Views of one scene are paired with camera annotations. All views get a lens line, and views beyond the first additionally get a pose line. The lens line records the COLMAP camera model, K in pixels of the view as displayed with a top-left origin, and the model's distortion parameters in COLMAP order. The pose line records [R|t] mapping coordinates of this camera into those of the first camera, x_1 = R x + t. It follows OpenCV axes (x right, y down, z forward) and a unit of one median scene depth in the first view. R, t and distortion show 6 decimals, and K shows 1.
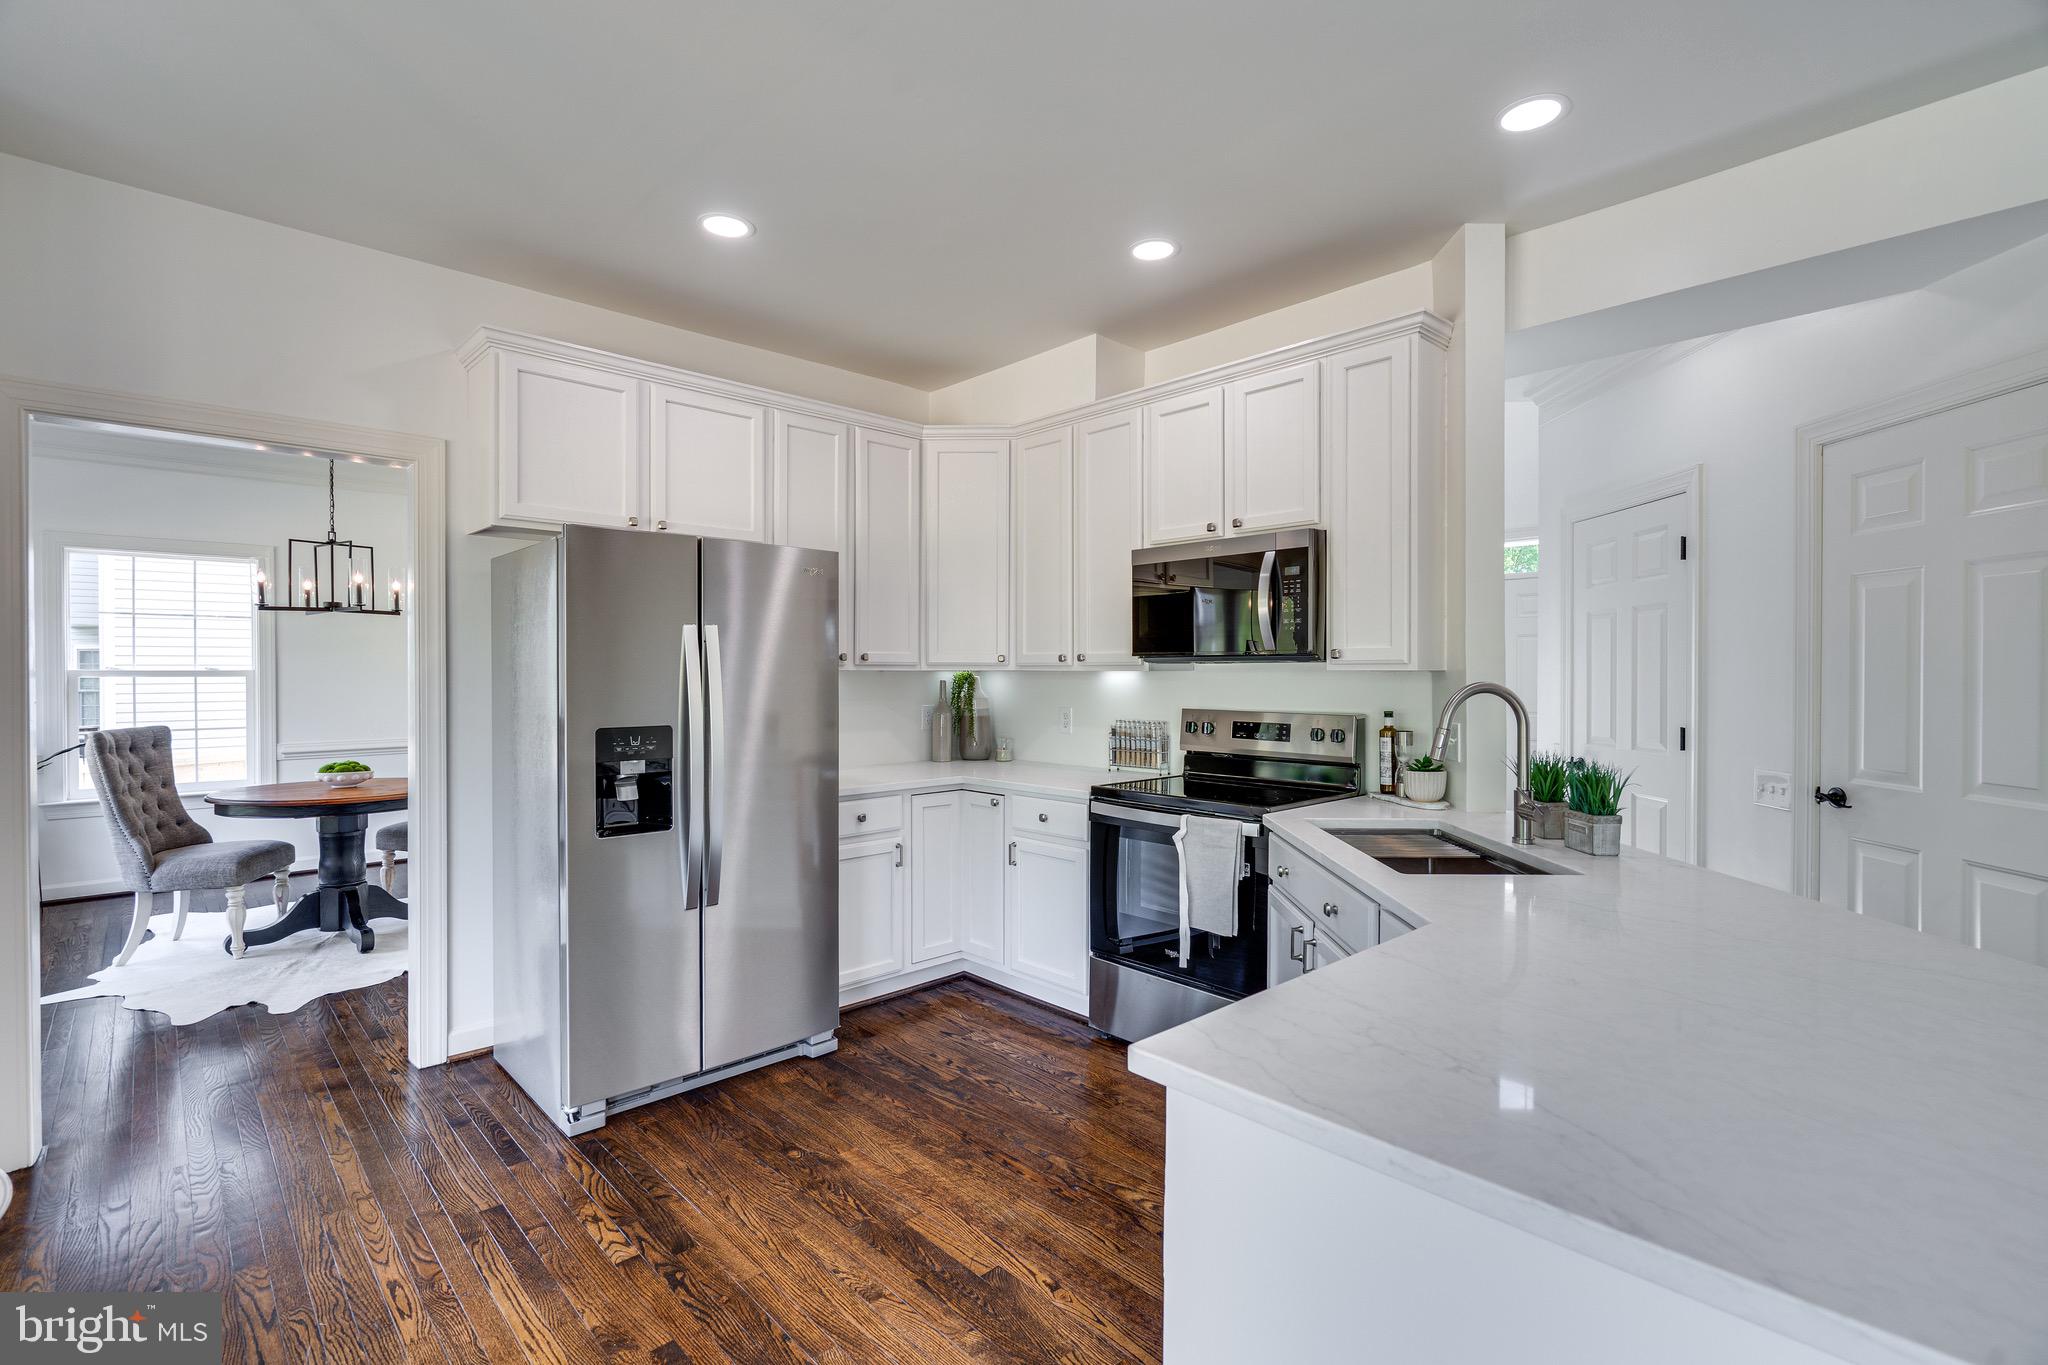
lens RADIAL K [[907.4, 0, 1024.7], [0, 907.4, 677.5], [0, 0, 1]] dist [-0.010865, 0.000441]
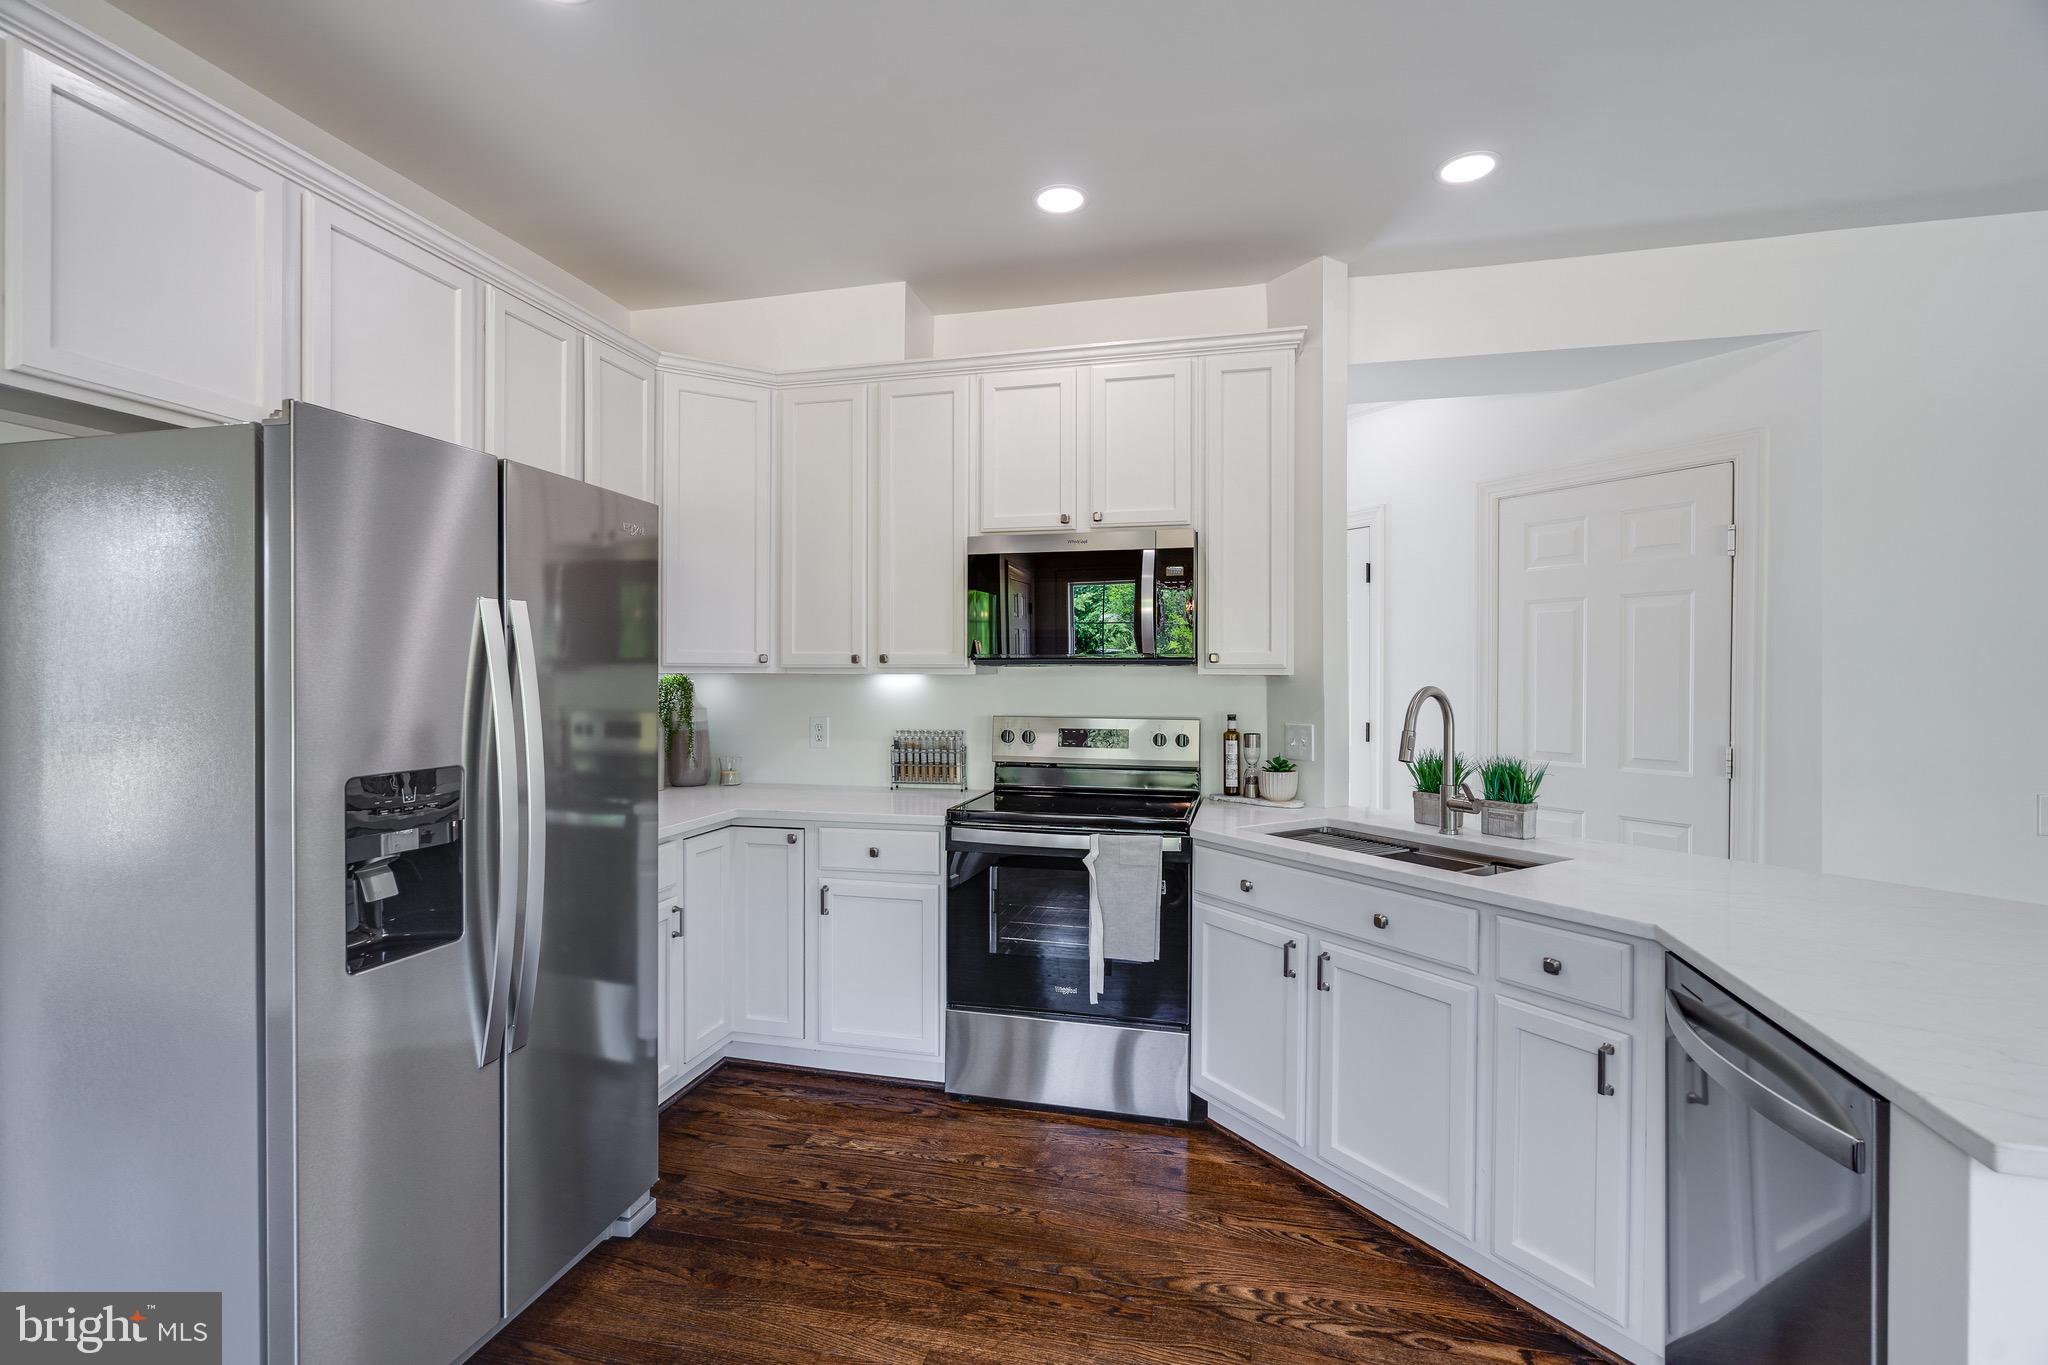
lens RADIAL K [[907.4, 0, 1023.8], [0, 907.4, 679.1], [0, 0, 1]] dist [-0.010865, 0.000441]
pose [[0.845183, -0.001187, 0.534476, -0.345733], [0.001748, 0.999998, -0.000543, -0.002714], [-0.534475, 0.001394, 0.845183, 0.259957]]
